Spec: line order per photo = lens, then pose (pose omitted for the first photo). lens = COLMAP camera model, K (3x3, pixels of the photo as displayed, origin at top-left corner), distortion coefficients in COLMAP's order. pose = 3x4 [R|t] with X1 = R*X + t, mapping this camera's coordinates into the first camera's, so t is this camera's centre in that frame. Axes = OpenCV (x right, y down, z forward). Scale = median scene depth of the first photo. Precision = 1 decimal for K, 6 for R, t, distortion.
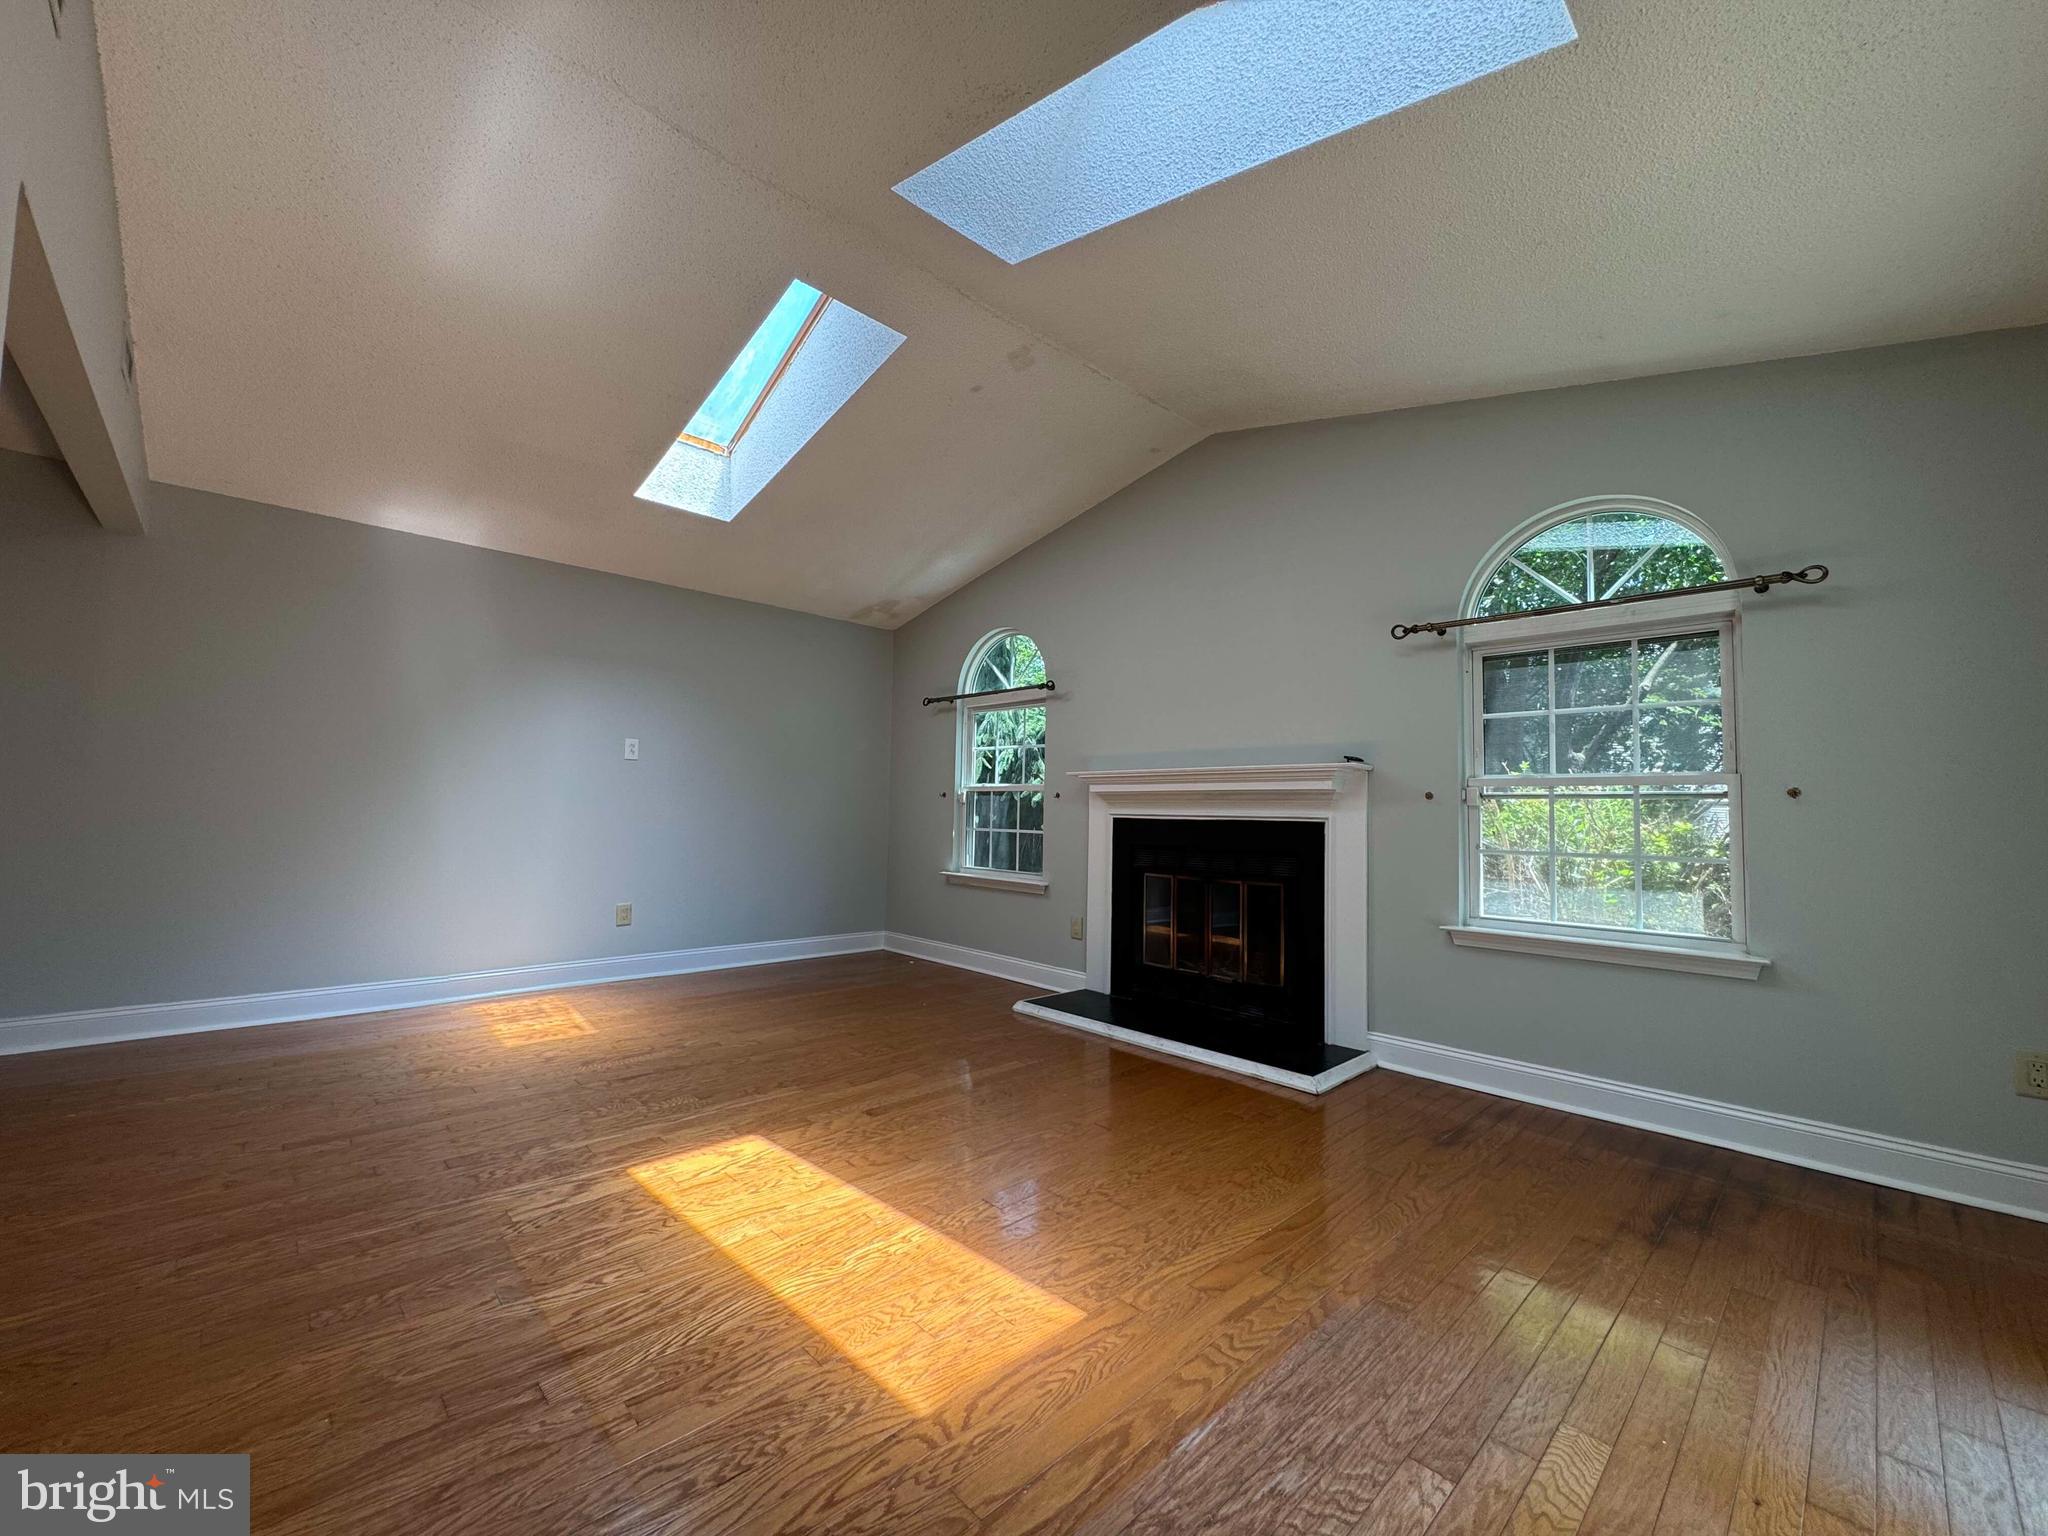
lens RADIAL K [[817.0, 0, 1024.0], [0, 817.0, 768.0], [0, 0, 1]] dist [-0.001841, -0.000112]
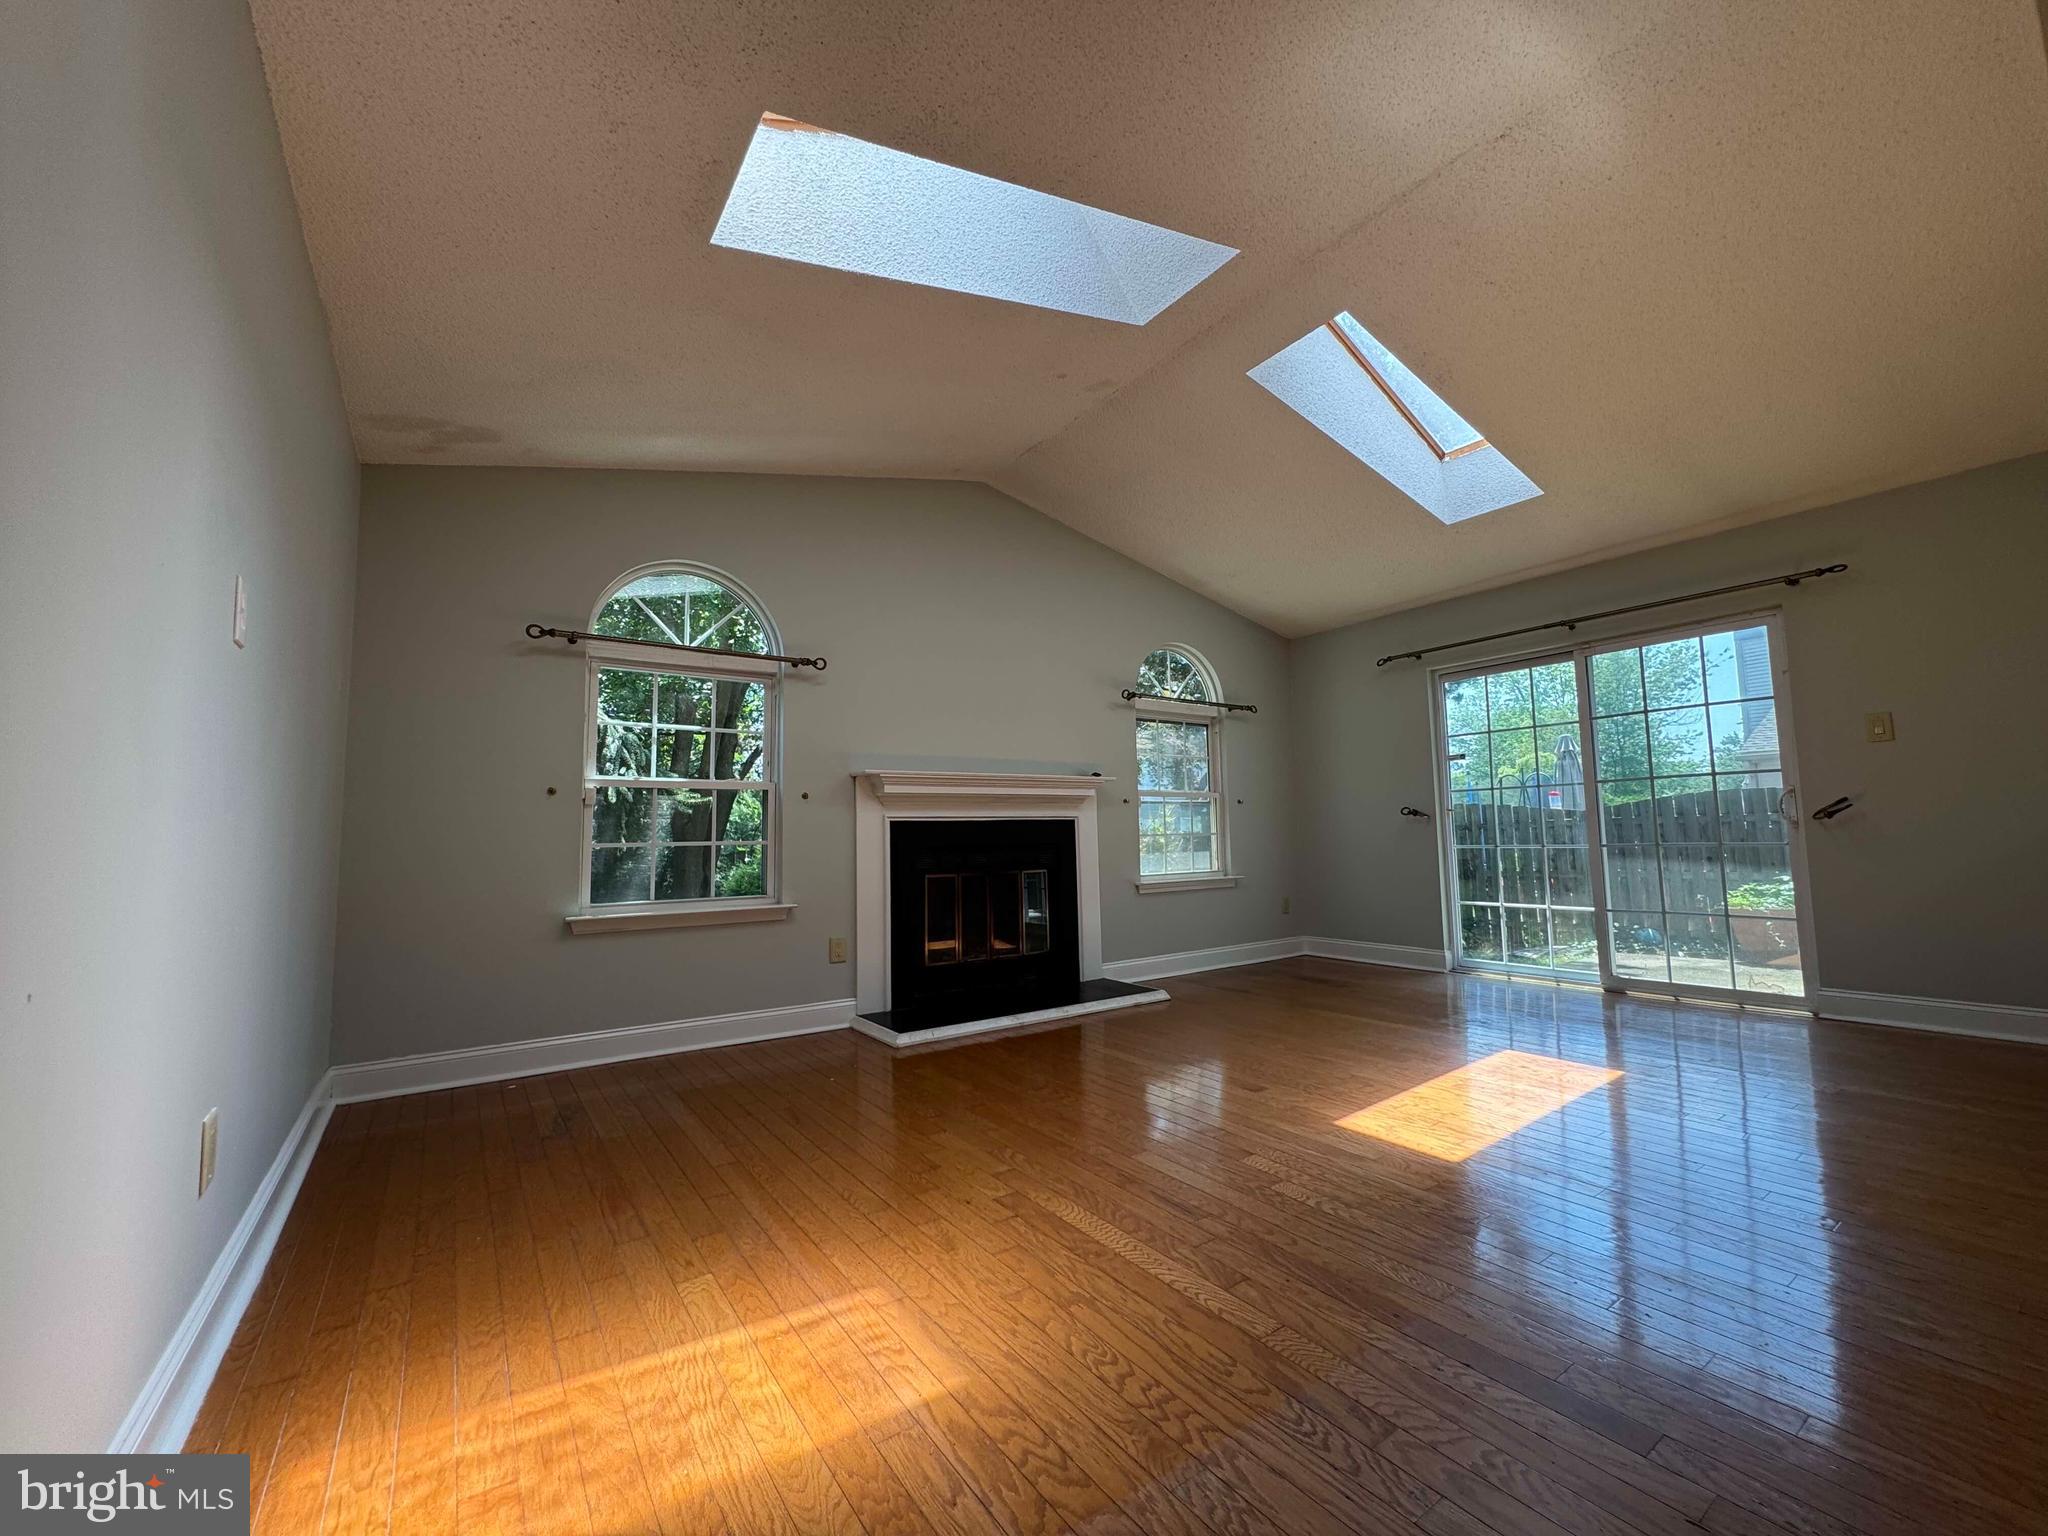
lens RADIAL K [[817.0, 0, 1024.0], [0, 817.0, 768.0], [0, 0, 1]] dist [-0.001841, -0.000112]
pose [[0.154395, 0.060794, 0.986137, -0.931218], [-0.031419, 0.997902, -0.056600, 0.056662], [-0.987510, -0.022245, 0.155981, 0.822125]]
